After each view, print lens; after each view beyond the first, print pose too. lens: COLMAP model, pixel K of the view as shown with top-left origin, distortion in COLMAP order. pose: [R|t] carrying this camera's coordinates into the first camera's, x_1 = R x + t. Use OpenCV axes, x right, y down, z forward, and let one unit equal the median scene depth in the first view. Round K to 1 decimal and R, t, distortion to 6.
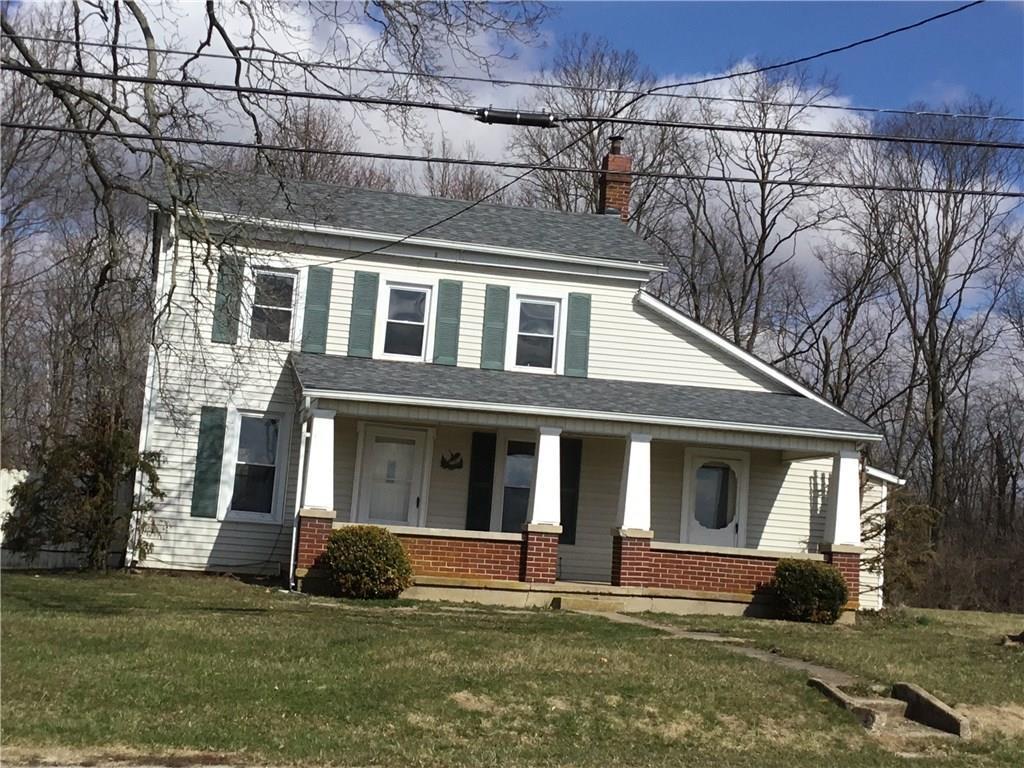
lens RADIAL K [[1599.5, 0, 513.2], [0, 1599.5, 380.4], [0, 0, 1]] dist [0.027013, 0.000000]
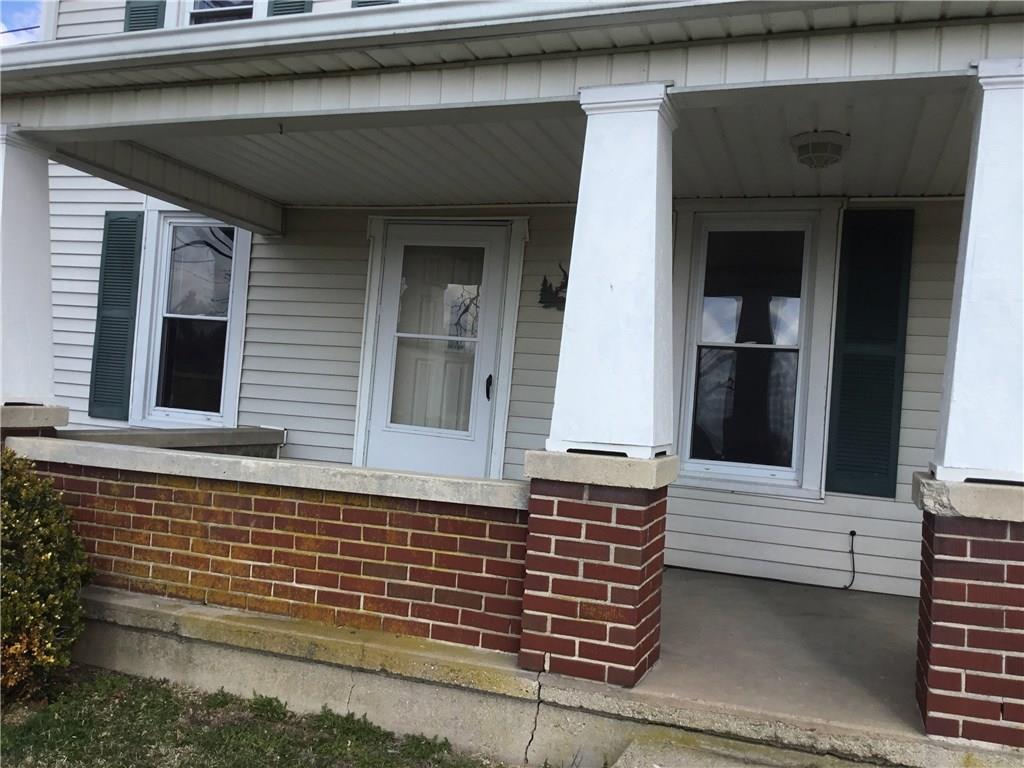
lens RADIAL K [[928.8, 0, 511.6], [0, 928.8, 382.3], [0, 0, 1]] dist [0.062917, -0.068731]
pose [[0.832195, -0.018901, -0.554161, 0.086113], [0.045977, 0.998329, 0.034994, 0.067241], [0.552573, -0.054601, 0.831674, 0.803015]]
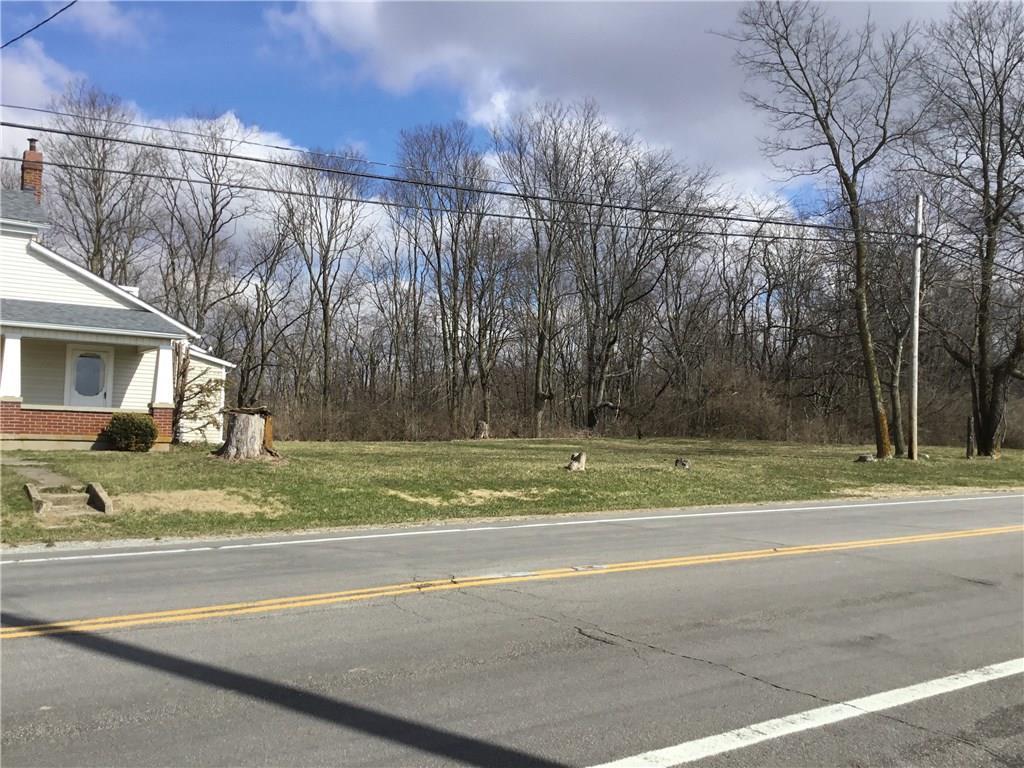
lens RADIAL K [[928.8, 0, 511.6], [0, 928.8, 390.3], [0, 0, 1]] dist [0.062917, -0.068731]
pose [[0.927339, -0.022506, 0.373545, 0.173966], [-0.006732, 0.997025, 0.076784, 0.014546], [-0.374162, -0.073720, 0.924429, -0.002795]]
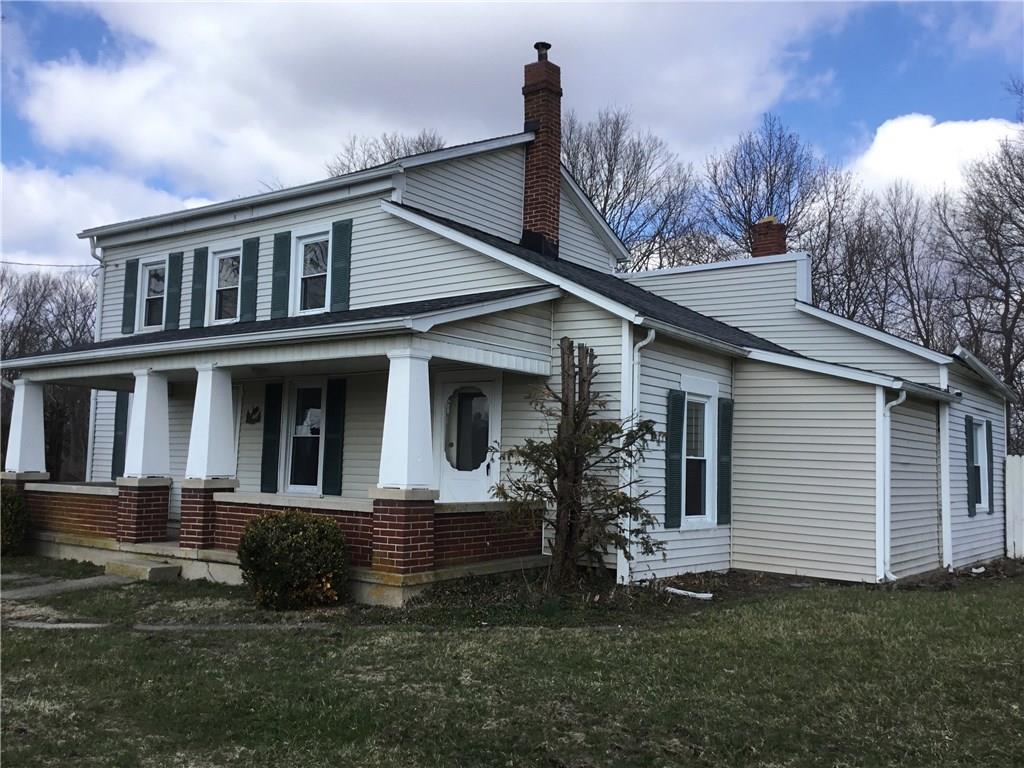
lens RADIAL K [[928.8, 0, 512.8], [0, 928.8, 387.4], [0, 0, 1]] dist [0.062917, -0.068731]
pose [[0.633025, -0.109554, -0.766340, 0.524548], [0.100426, 0.993192, -0.059029, 0.085597], [0.767590, -0.039594, 0.639718, 0.767960]]
